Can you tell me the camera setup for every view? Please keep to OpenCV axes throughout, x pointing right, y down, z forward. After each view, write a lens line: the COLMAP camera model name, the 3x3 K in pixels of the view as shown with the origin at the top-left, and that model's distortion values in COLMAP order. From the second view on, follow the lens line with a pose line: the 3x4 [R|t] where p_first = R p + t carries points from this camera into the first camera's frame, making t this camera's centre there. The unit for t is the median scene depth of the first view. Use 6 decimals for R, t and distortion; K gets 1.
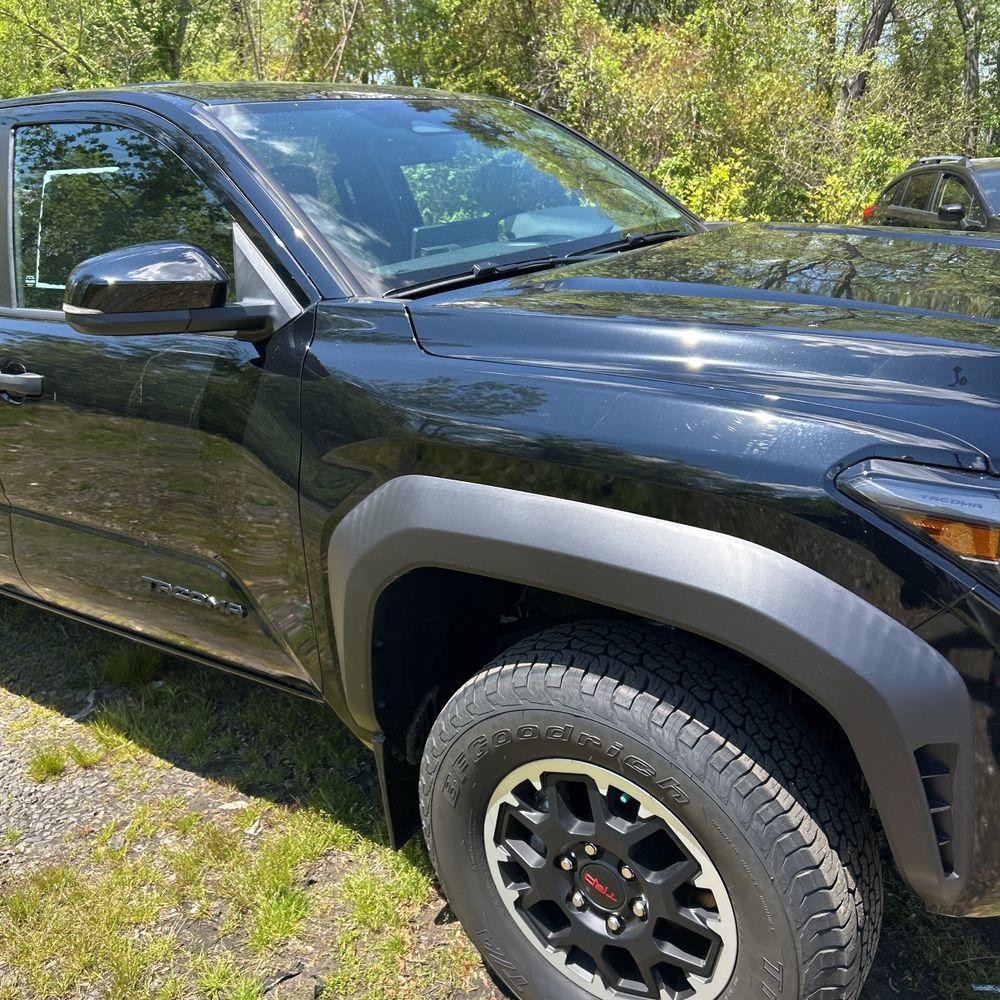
lens RADIAL K [[1019.6, 0, 495.3], [0, 1019.6, 499.1], [0, 0, 1]] dist [0.024311, 0.000000]
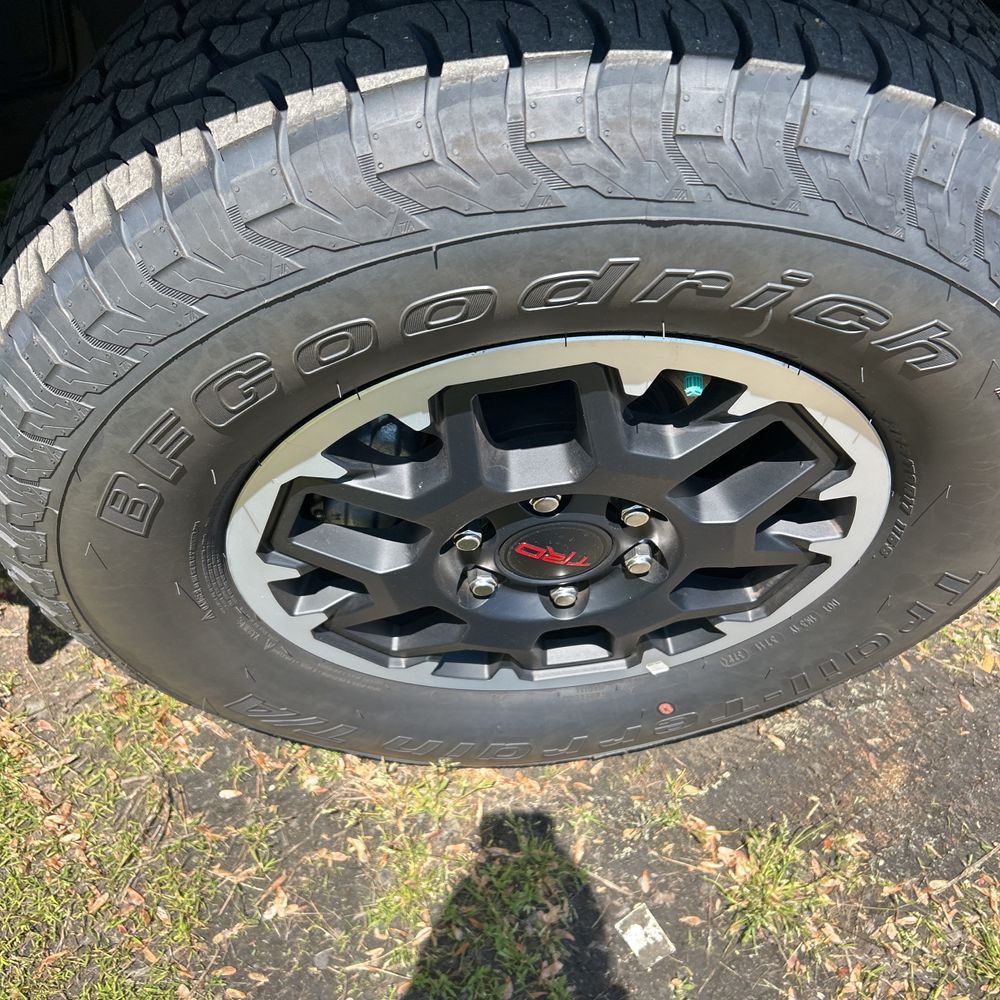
lens RADIAL K [[1019.6, 0, 495.8], [0, 1019.6, 492.0], [0, 0, 1]] dist [0.024311, 0.000000]
pose [[0.757124, -0.428738, 0.492896, -0.120467], [0.052489, 0.791991, 0.608272, 0.083732], [-0.651159, -0.434666, 0.622140, 0.733535]]
